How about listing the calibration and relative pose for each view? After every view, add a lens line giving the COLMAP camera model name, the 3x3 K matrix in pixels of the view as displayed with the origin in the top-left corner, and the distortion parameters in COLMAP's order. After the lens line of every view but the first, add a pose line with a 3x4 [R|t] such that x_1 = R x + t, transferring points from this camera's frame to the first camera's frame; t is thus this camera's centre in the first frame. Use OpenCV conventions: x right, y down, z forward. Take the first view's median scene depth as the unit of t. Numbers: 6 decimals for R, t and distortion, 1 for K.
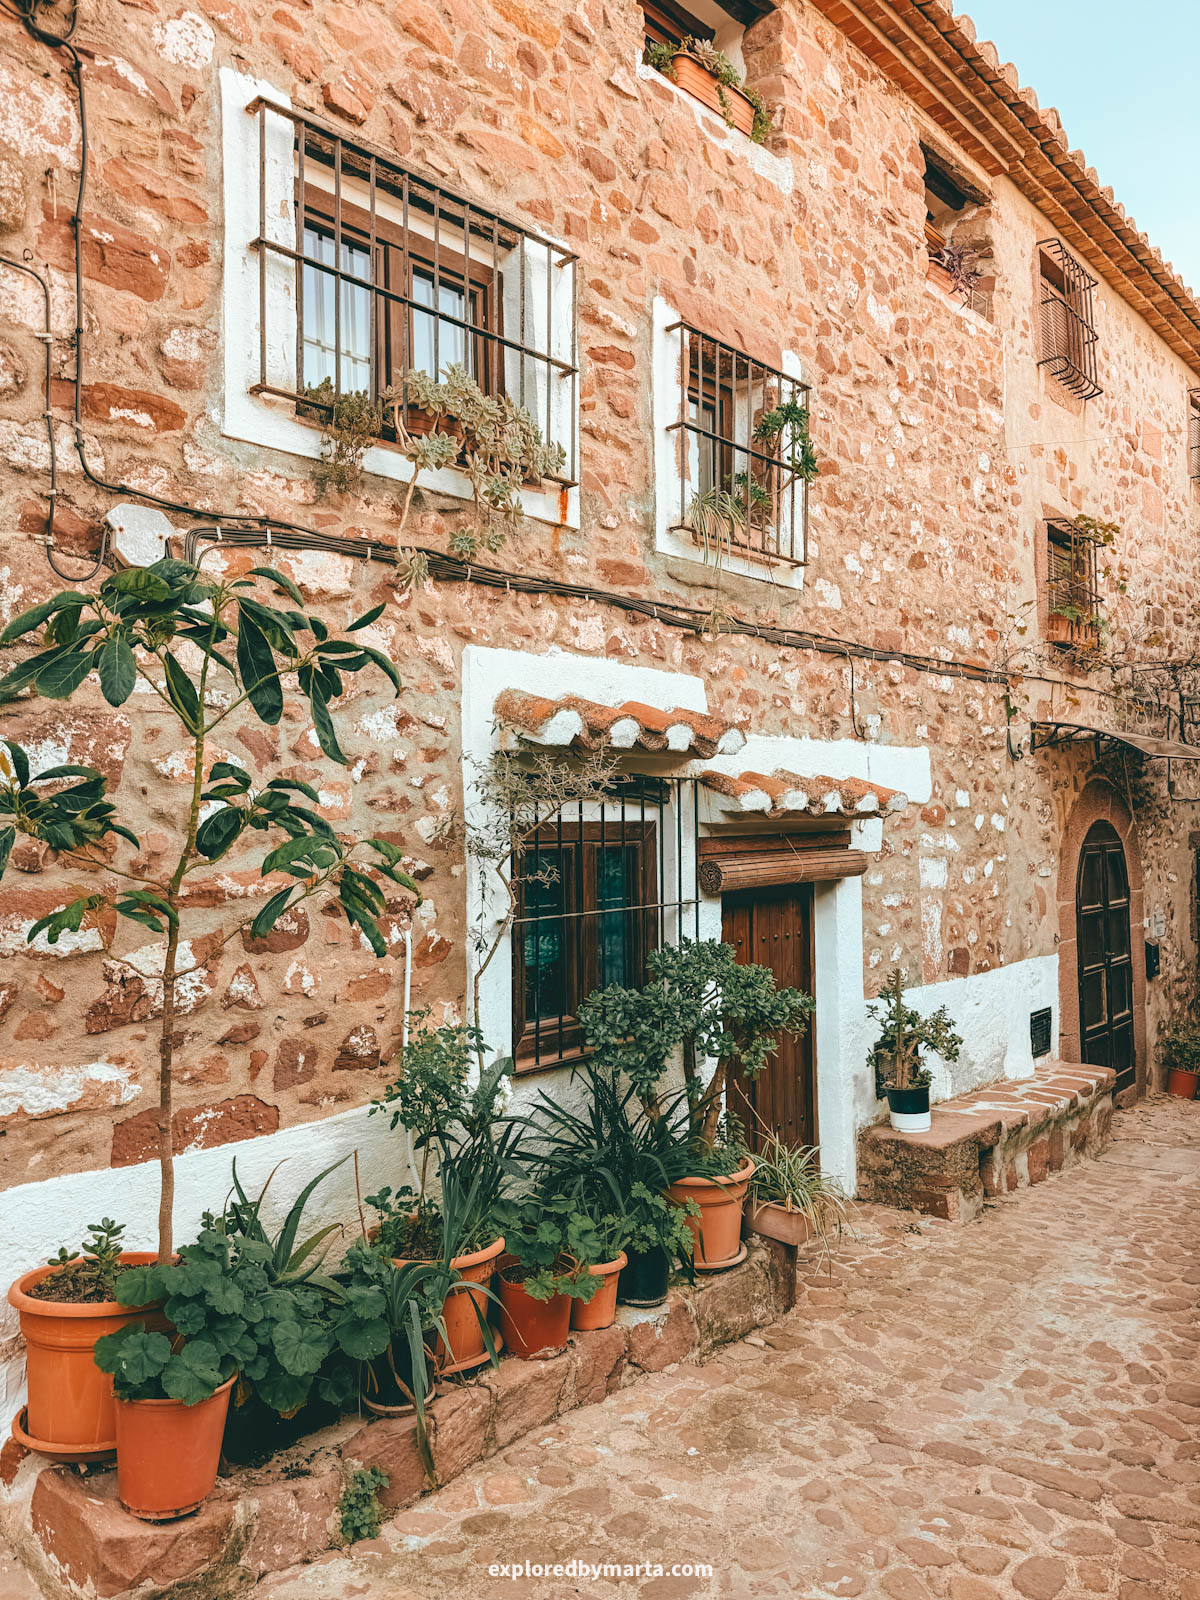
lens RADIAL K [[1120.7, 0, 600.0], [0, 1120.7, 800.0], [0, 0, 1]] dist [-0.000731, -0.002012]
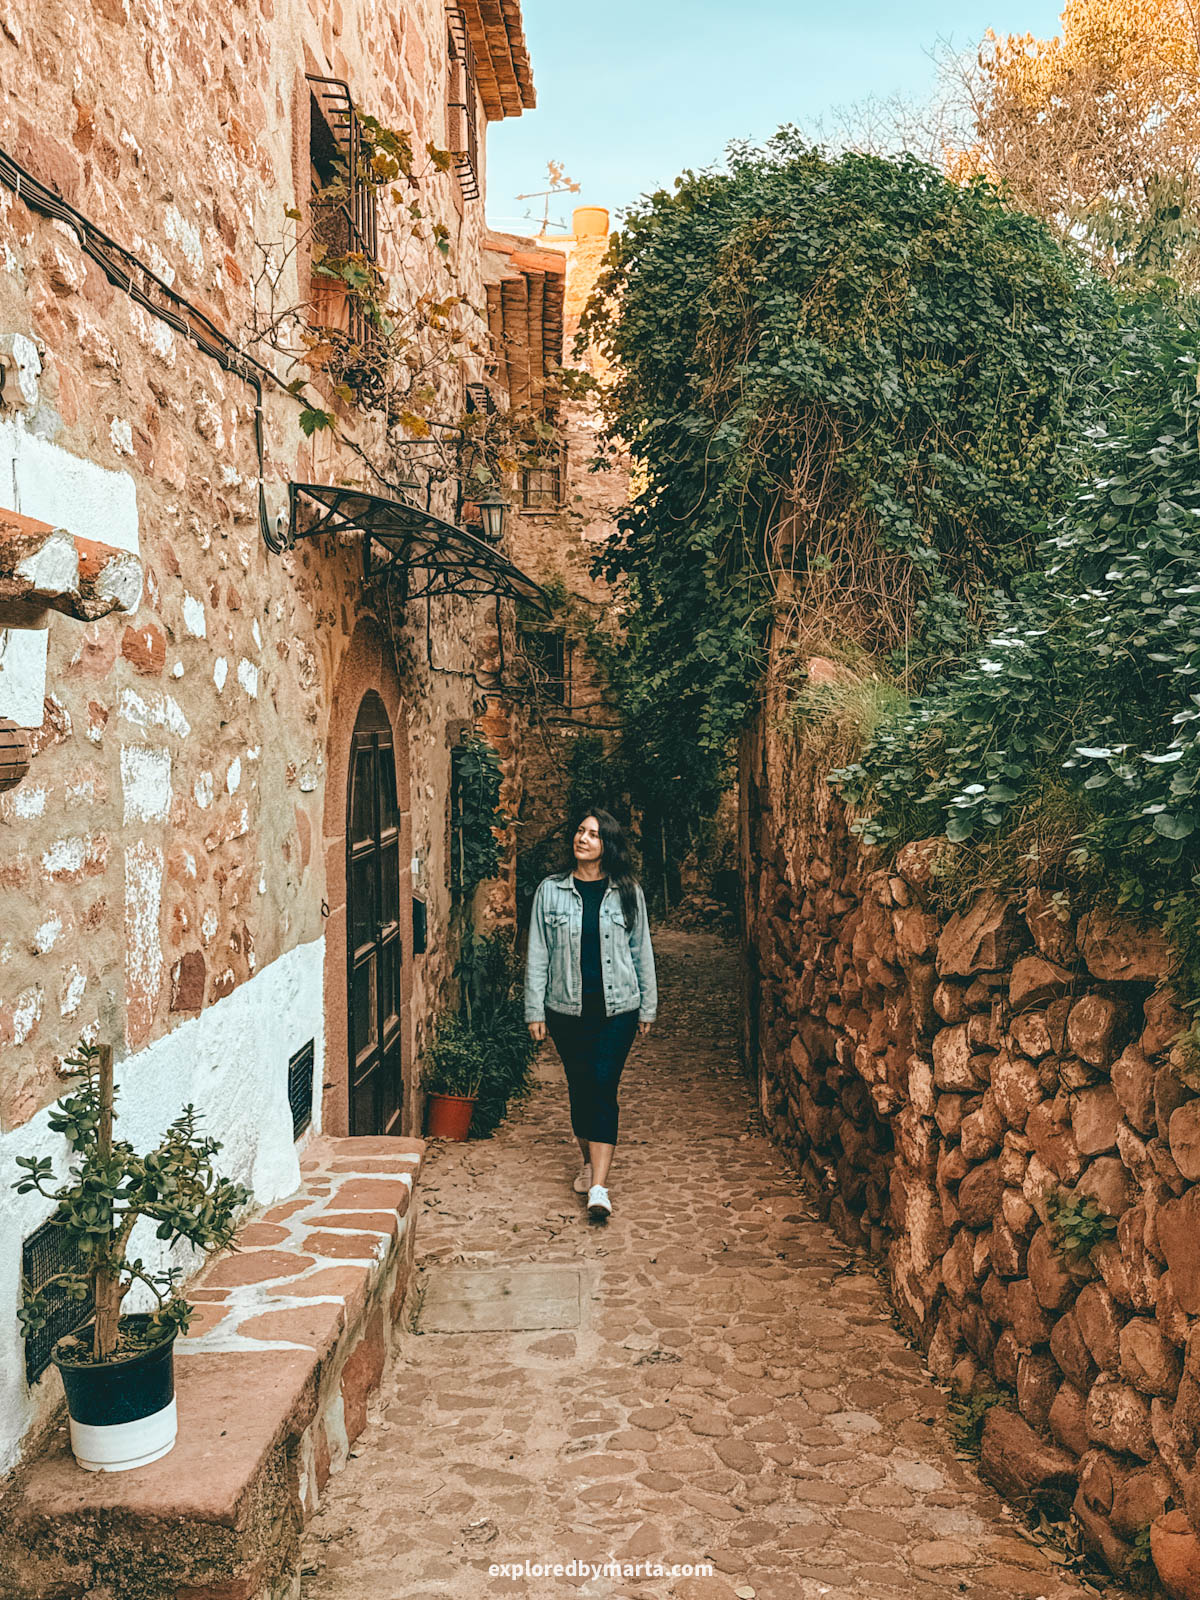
lens RADIAL K [[1486.6, 0, 600.0], [0, 1486.6, 800.0], [0, 0, 1]] dist [0.166717, -0.297008]
pose [[0.762639, -0.020525, 0.646499, 0.057561], [-0.024630, 0.997850, 0.060734, 0.029685], [-0.646355, -0.062241, 0.760494, 0.424197]]
